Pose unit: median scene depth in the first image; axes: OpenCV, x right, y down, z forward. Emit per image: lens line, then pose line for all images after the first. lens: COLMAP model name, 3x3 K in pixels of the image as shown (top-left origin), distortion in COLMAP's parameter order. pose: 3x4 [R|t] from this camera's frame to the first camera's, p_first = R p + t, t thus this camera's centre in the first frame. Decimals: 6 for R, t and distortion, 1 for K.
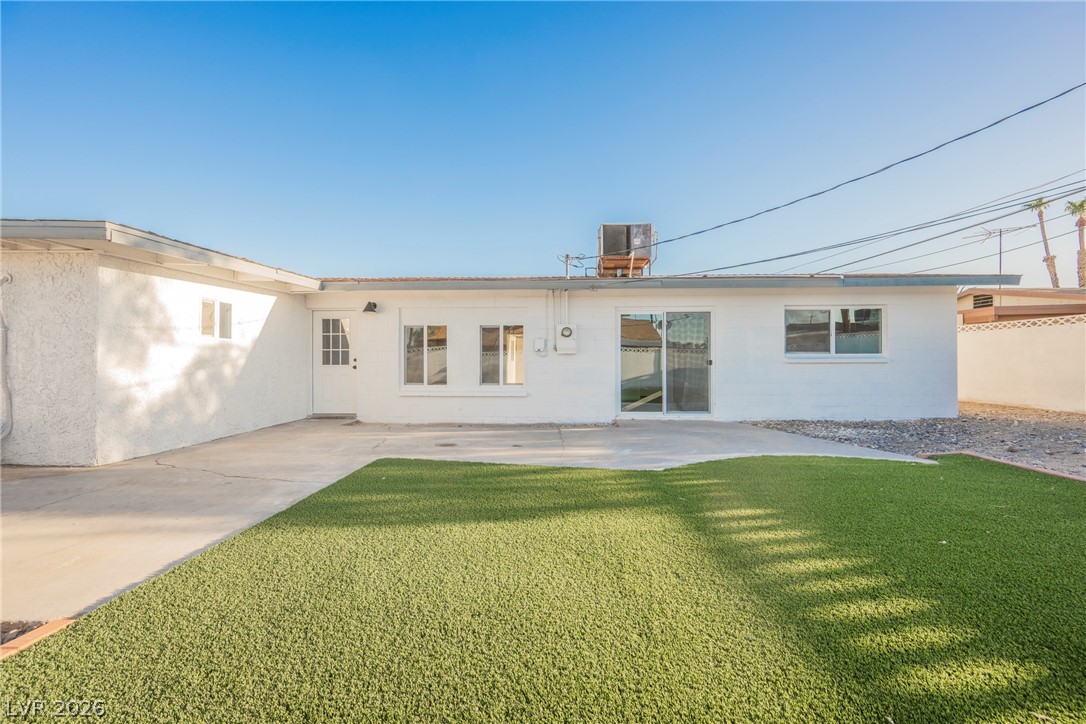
lens RADIAL K [[426.4, 0, 544.0], [0, 426.4, 355.7], [0, 0, 1]] dist [-0.000757, 0.000210]
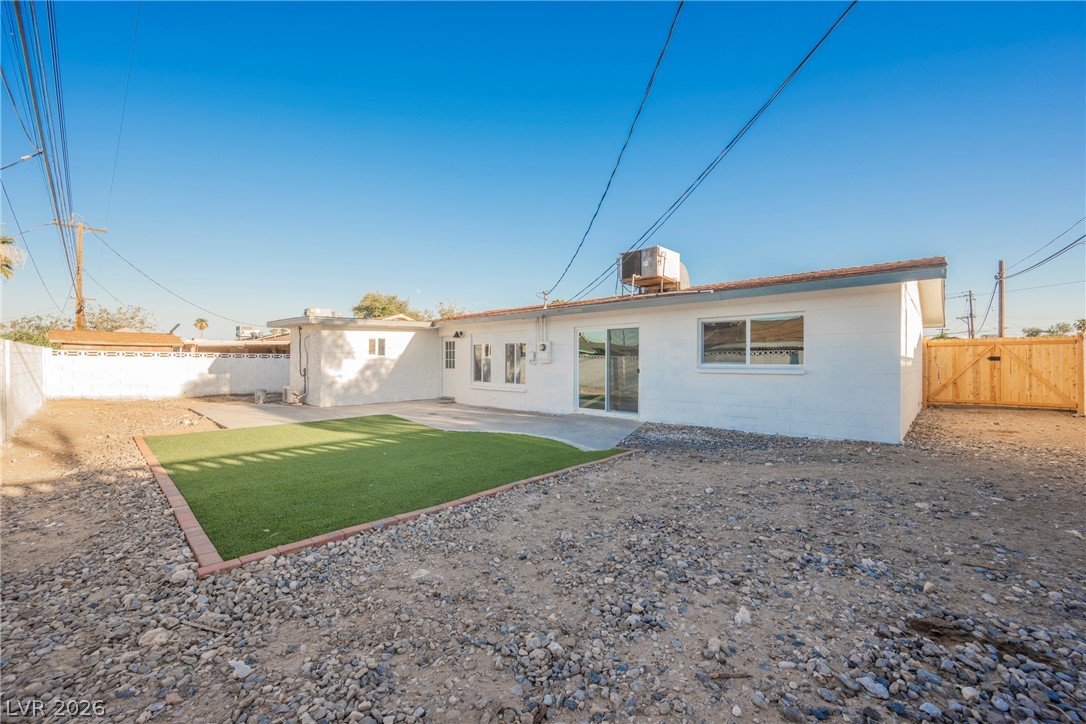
lens RADIAL K [[426.4, 0, 545.8], [0, 426.4, 362.9], [0, 0, 1]] dist [-0.000757, 0.000210]
pose [[0.760467, 0.005548, -0.649353, 1.072822], [0.001556, 0.999945, 0.010366, -0.021021], [0.649375, -0.008893, 0.760416, -0.059000]]
